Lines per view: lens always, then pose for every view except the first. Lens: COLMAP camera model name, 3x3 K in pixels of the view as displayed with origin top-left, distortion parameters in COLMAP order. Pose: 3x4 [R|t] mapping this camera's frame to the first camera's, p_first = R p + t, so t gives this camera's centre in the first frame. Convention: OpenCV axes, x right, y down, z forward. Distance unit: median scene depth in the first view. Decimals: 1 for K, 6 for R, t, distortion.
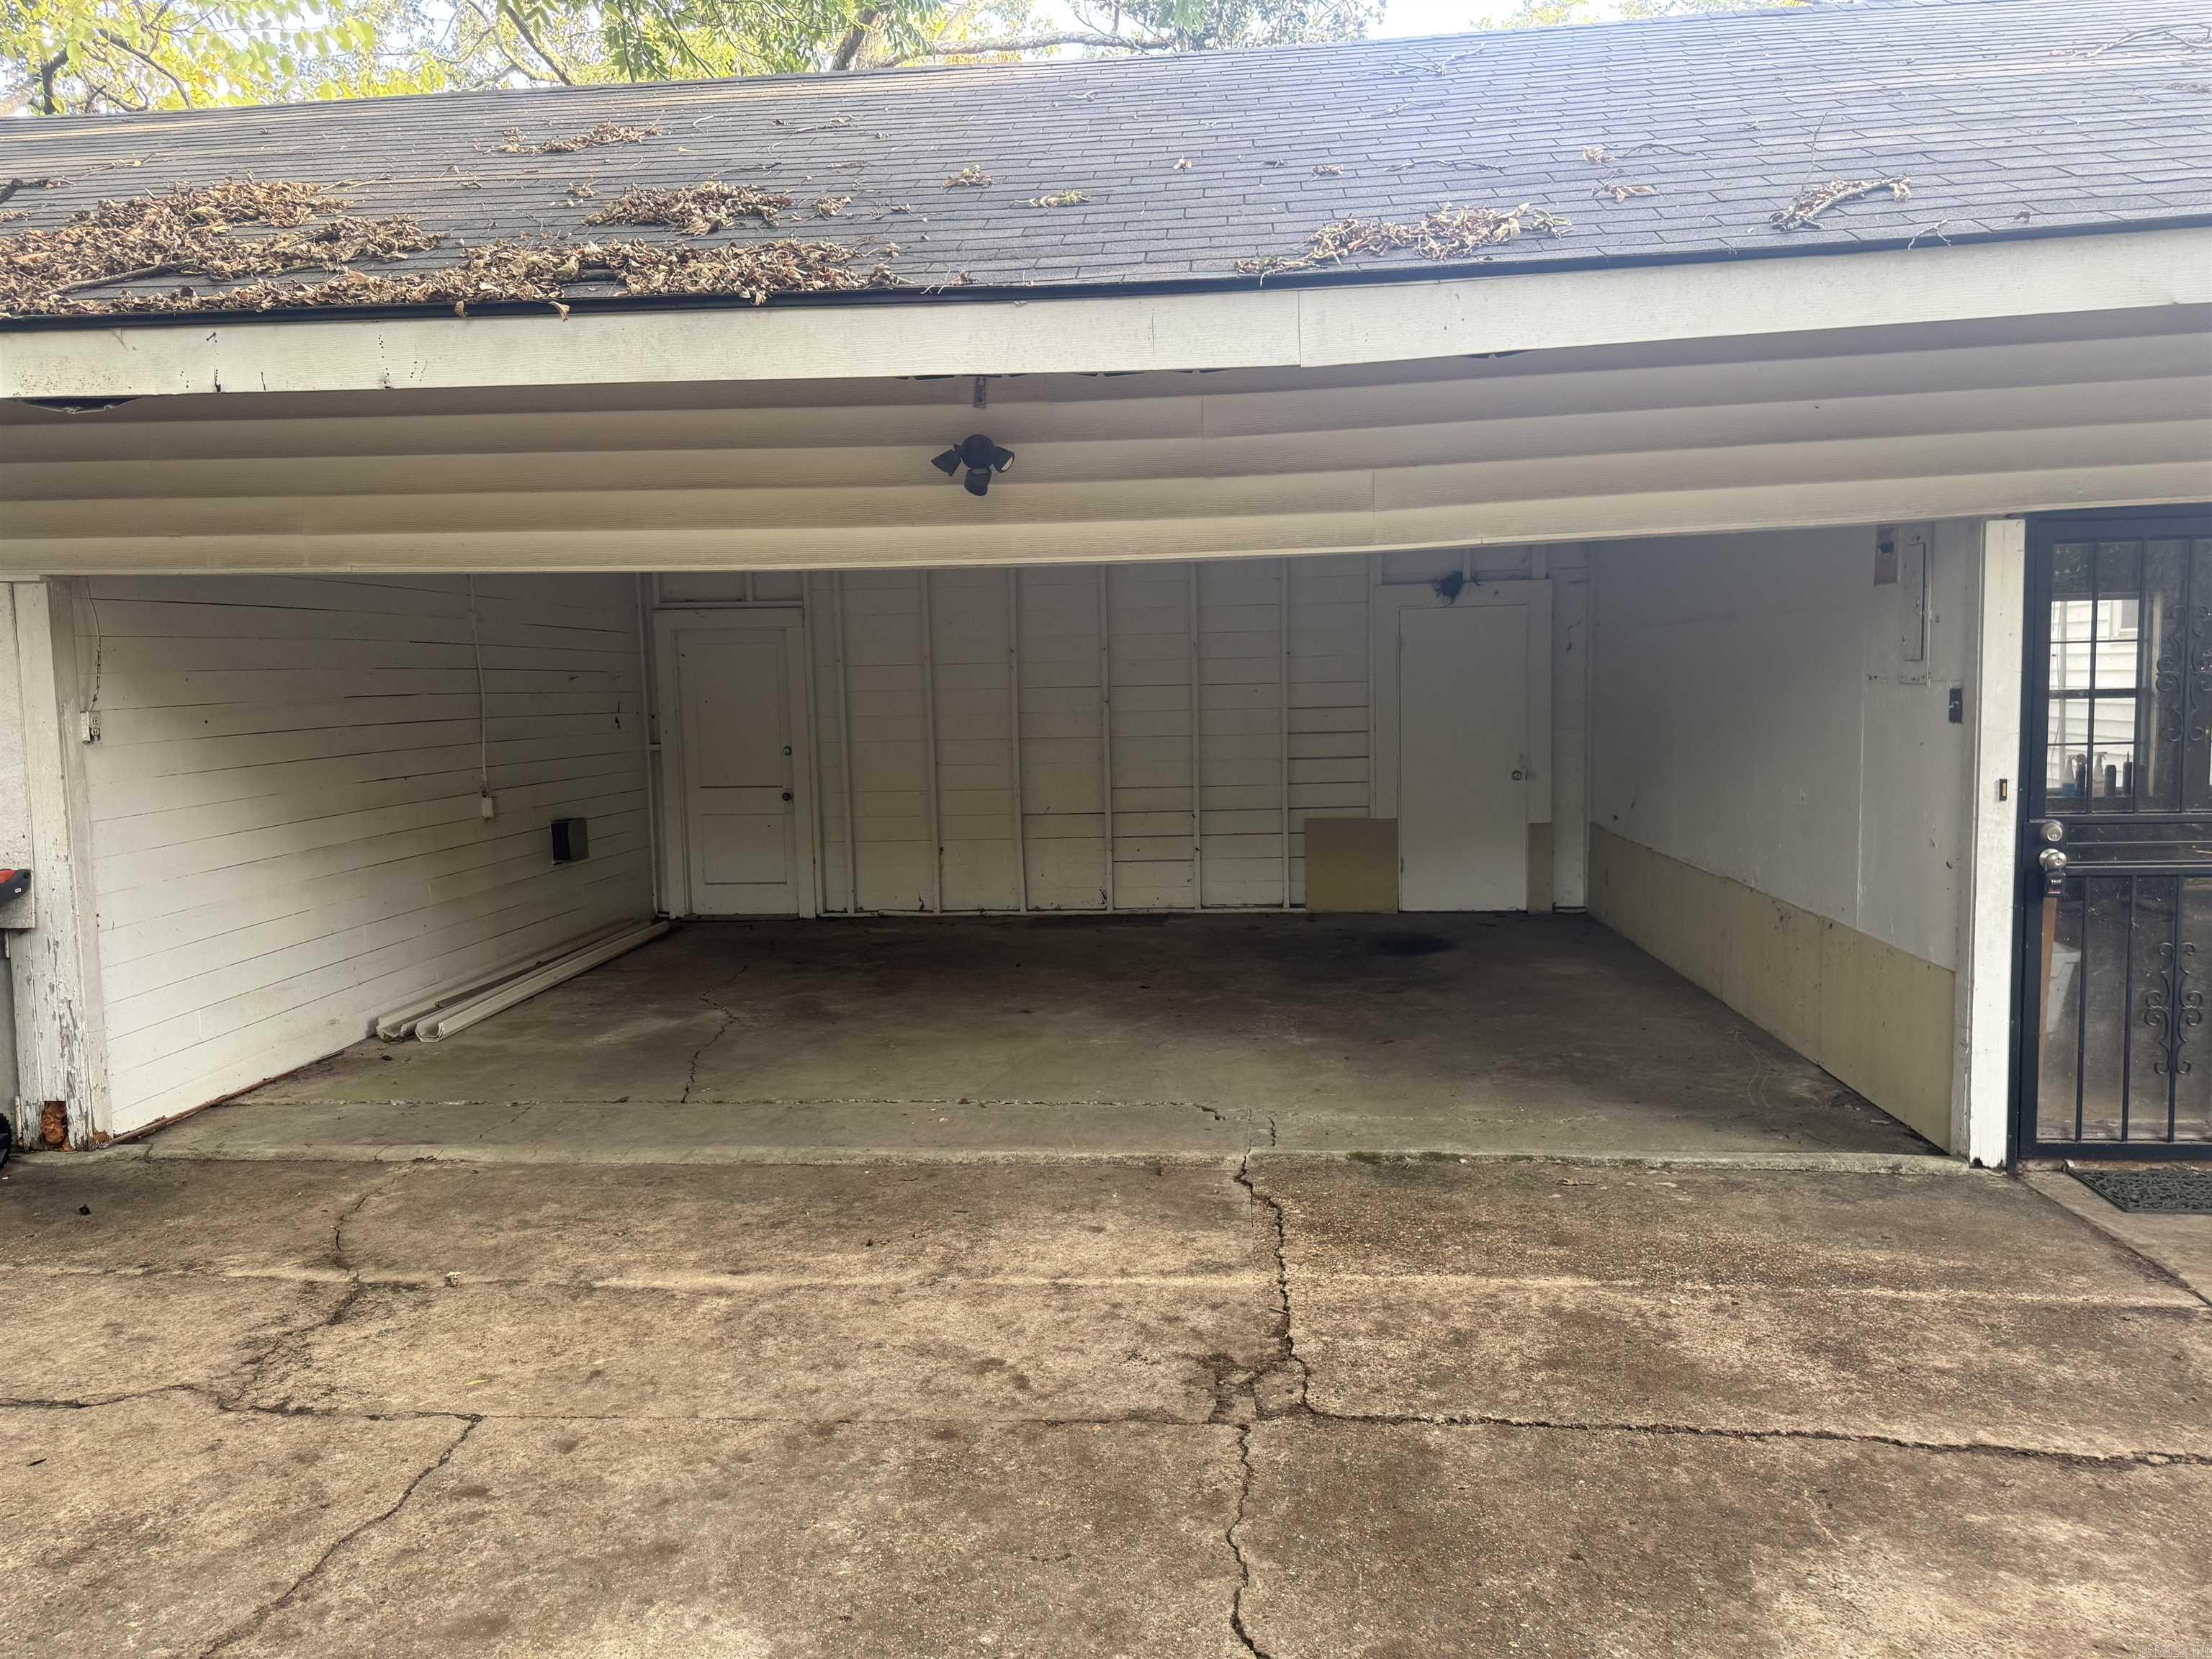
lens RADIAL K [[1554.6, 0, 1106.3], [0, 1554.6, 818.4], [0, 0, 1]] dist [-0.007467, -0.004403]
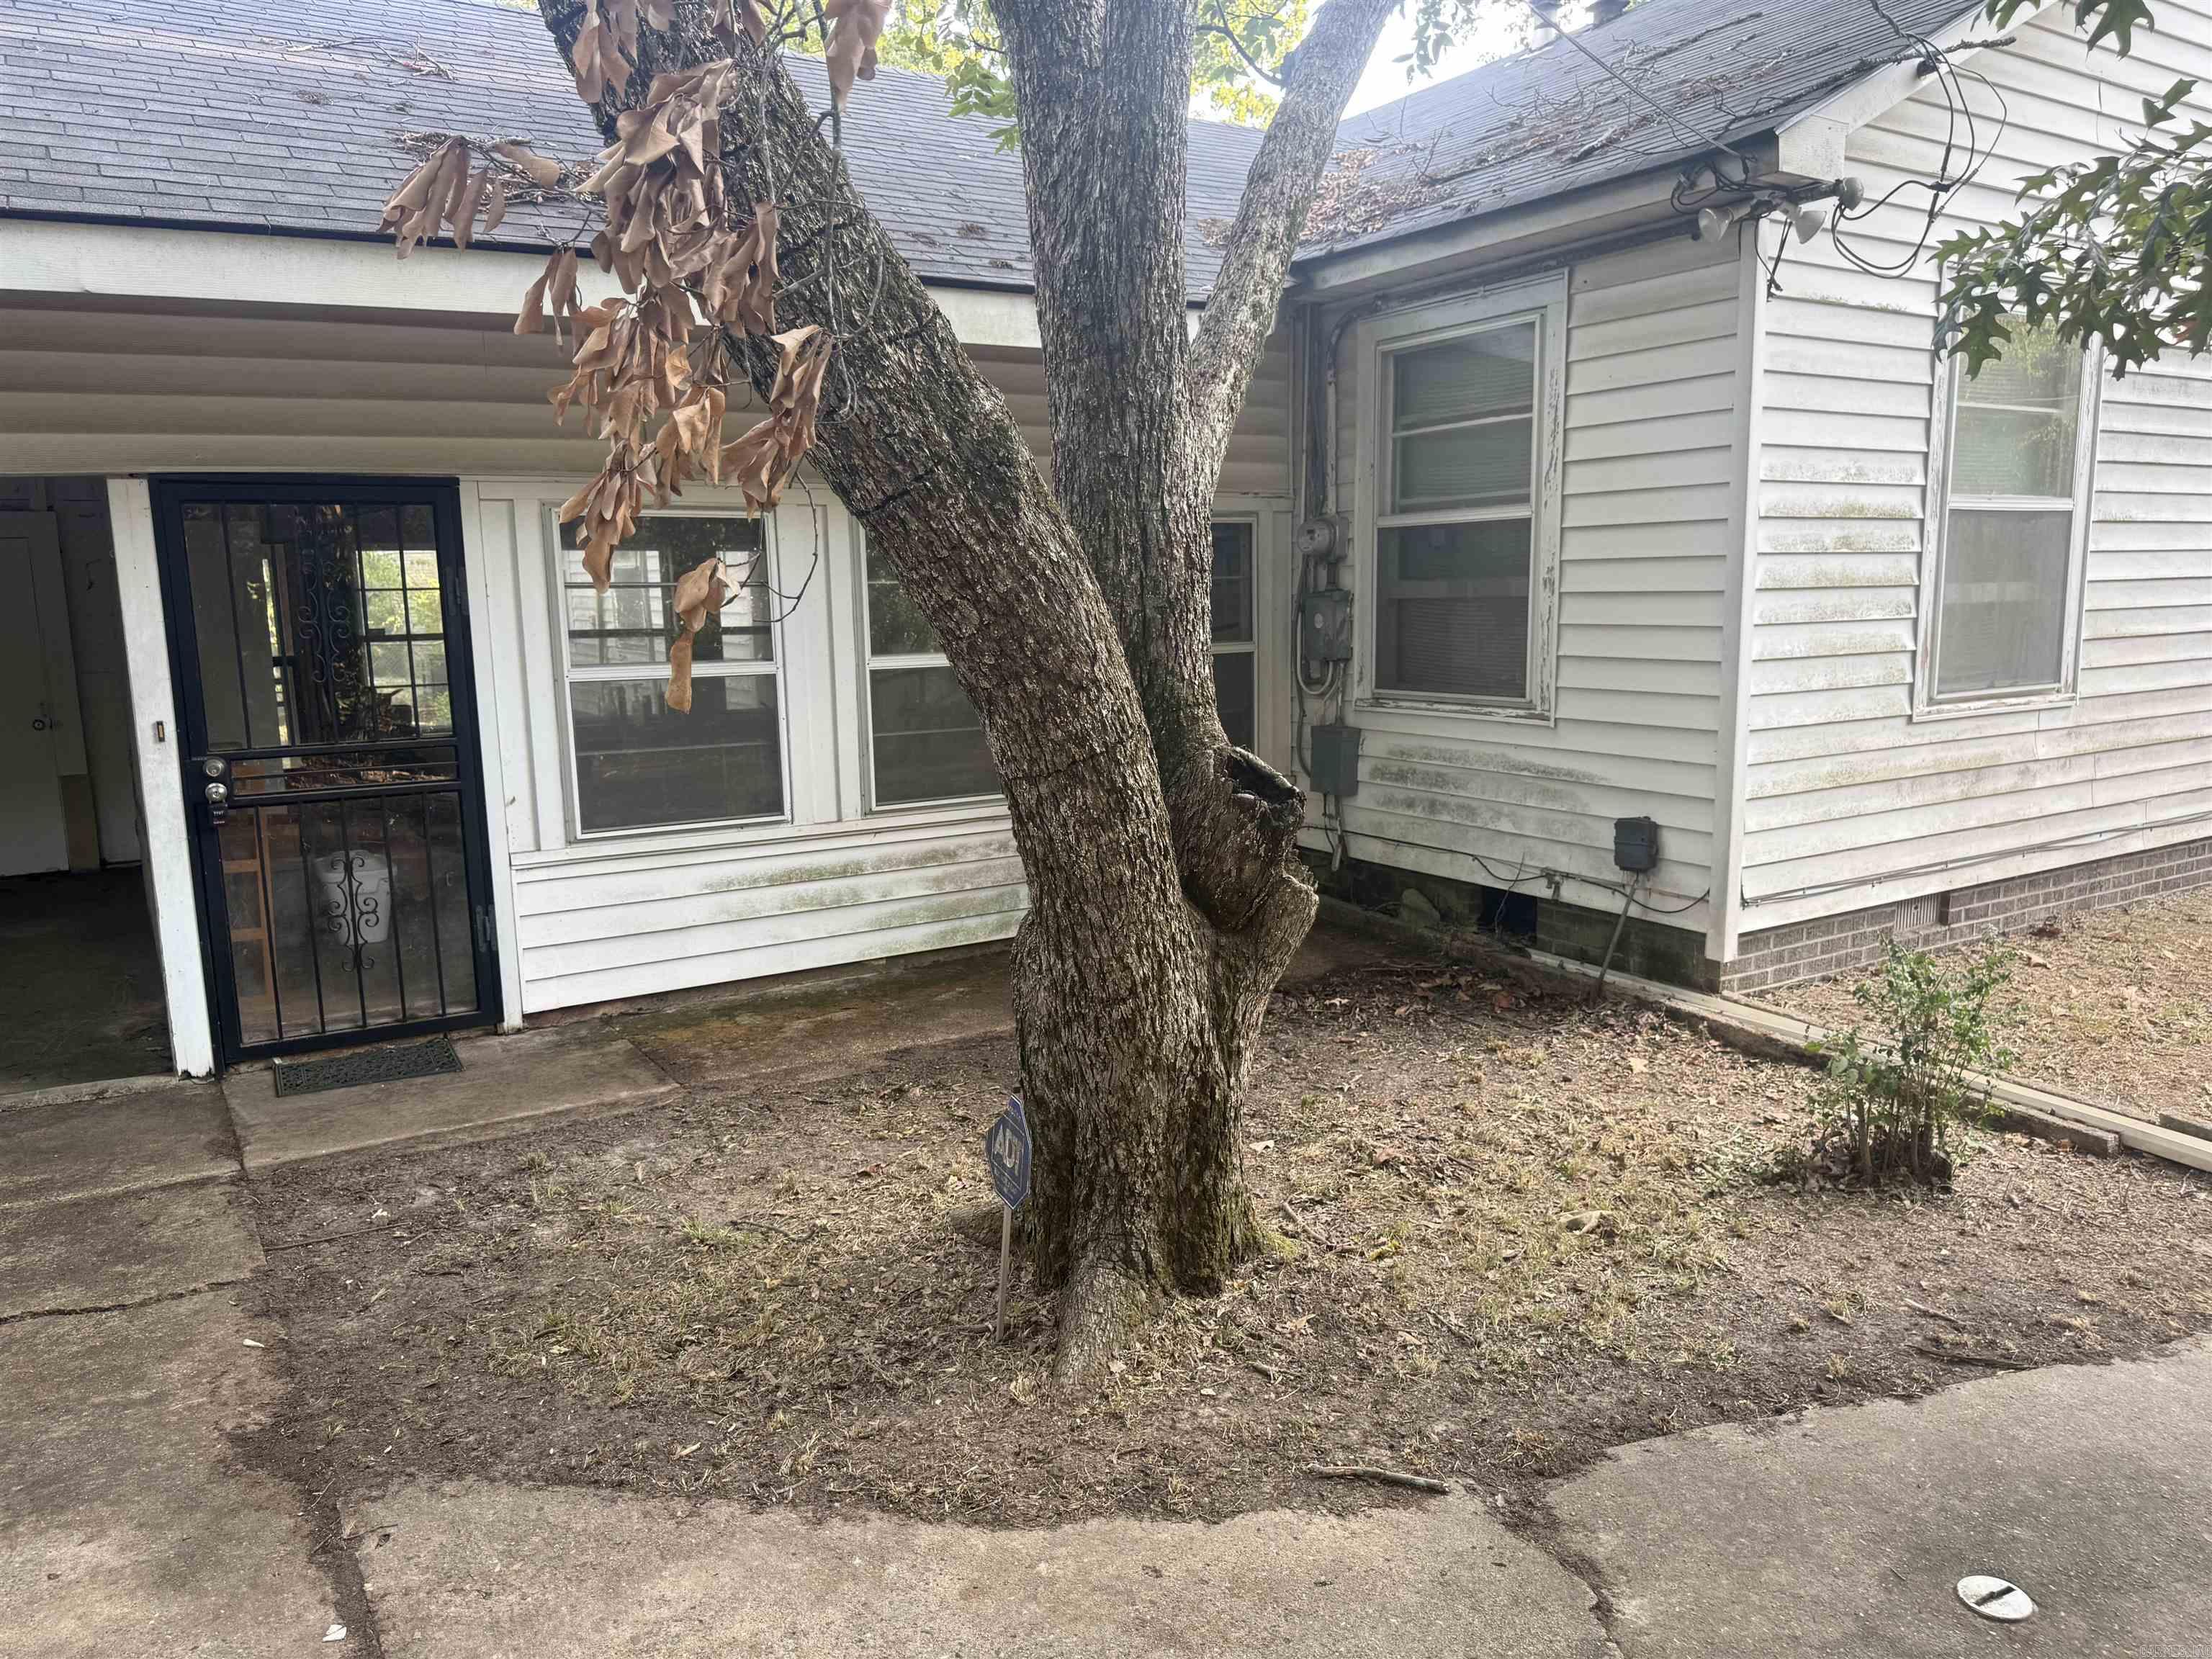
lens RADIAL K [[1554.6, 0, 1108.4], [0, 1554.6, 842.2], [0, 0, 1]] dist [-0.007467, -0.004403]
pose [[0.782357, -0.089113, 0.616422, 0.417402], [0.053054, 0.995649, 0.076600, 0.010501], [-0.620567, -0.027225, 0.783681, -0.255074]]
